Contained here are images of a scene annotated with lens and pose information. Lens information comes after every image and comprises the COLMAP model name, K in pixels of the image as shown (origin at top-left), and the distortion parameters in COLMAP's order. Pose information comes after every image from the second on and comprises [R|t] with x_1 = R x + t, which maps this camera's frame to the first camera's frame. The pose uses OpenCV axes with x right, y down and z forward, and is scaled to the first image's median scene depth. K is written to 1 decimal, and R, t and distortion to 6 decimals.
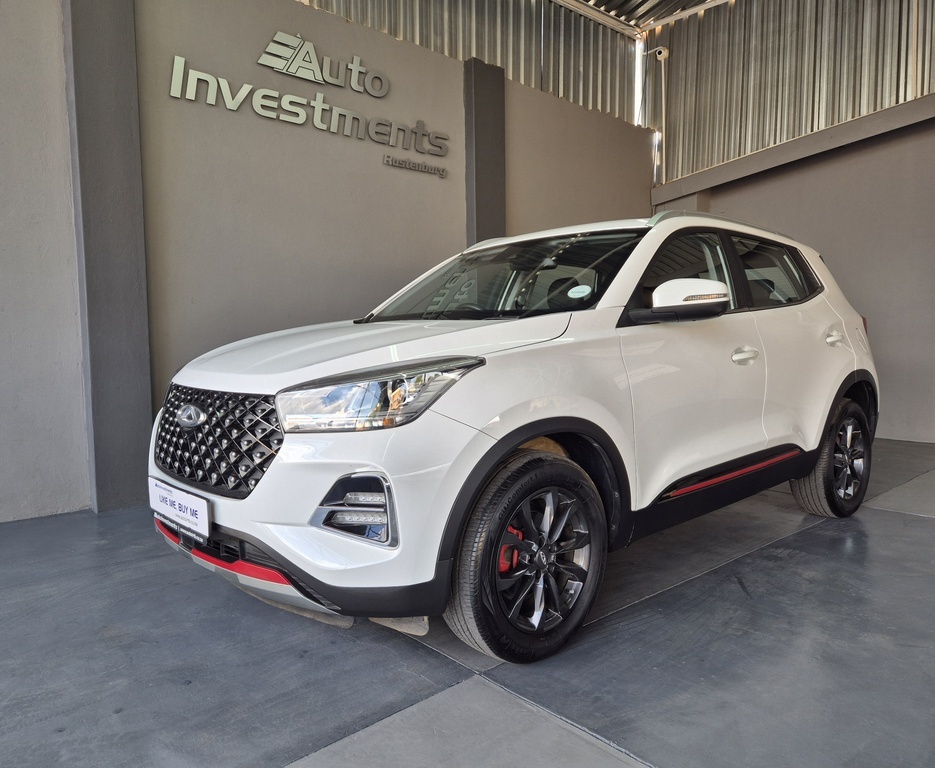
lens RADIAL K [[685.3, 0, 424.4], [0, 685.3, 381.7], [0, 0, 1]] dist [0.075924, -0.071417]
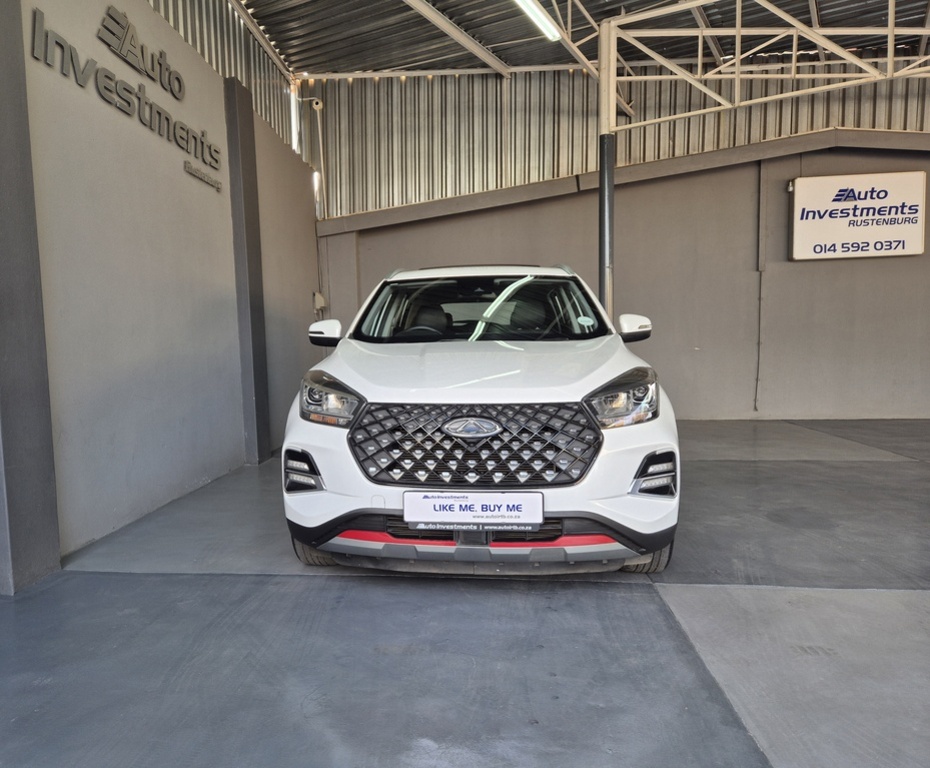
lens RADIAL K [[685.6, 0, 420.9], [0, 685.6, 388.9], [0, 0, 1]] dist [0.086051, -0.076121]
pose [[0.717953, -0.049523, 0.694328, -0.541083], [0.055533, 0.998362, 0.013785, -0.015953], [-0.693873, 0.028661, 0.719527, 0.113524]]
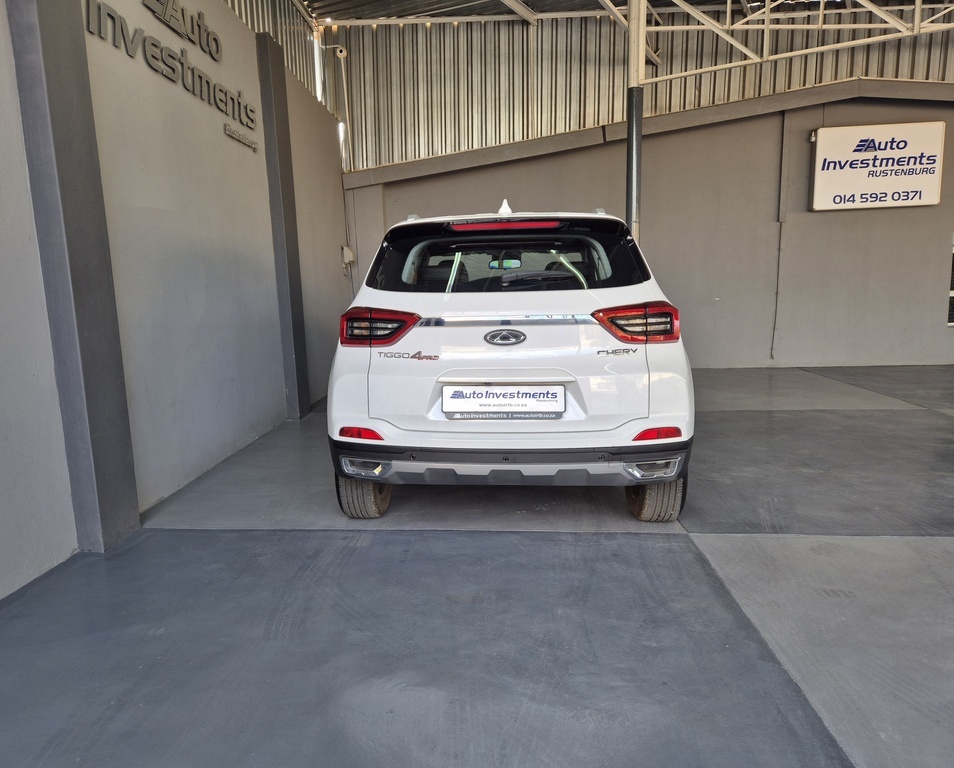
lens RADIAL K [[684.8, 0, 446.8], [0, 684.8, 385.3], [0, 0, 1]] dist [0.081694, -0.069581]
pose [[0.702827, -0.111873, 0.702509, -0.598974], [0.063804, 0.993490, 0.094378, -0.046802], [-0.708493, -0.021509, 0.705390, 0.112190]]
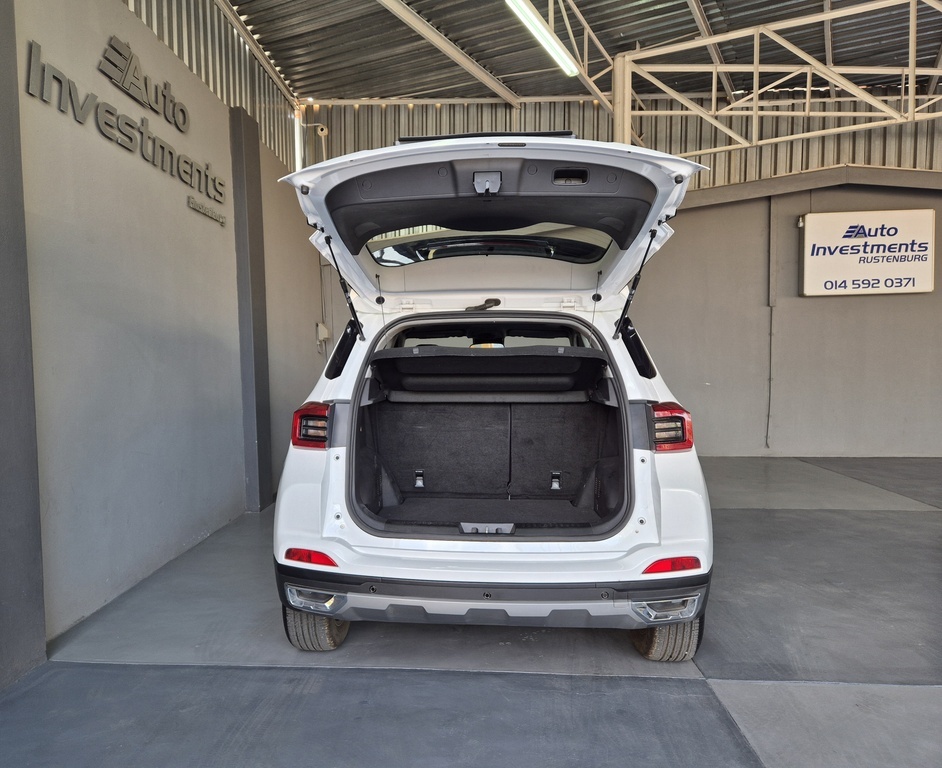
lens RADIAL K [[687.2, 0, 435.4], [0, 687.2, 387.3], [0, 0, 1]] dist [0.078079, -0.068474]
pose [[0.695867, -0.028970, 0.717586, -0.525355], [0.048821, 0.998783, -0.007022, -0.067366], [-0.716509, 0.039920, 0.696435, 0.173215]]
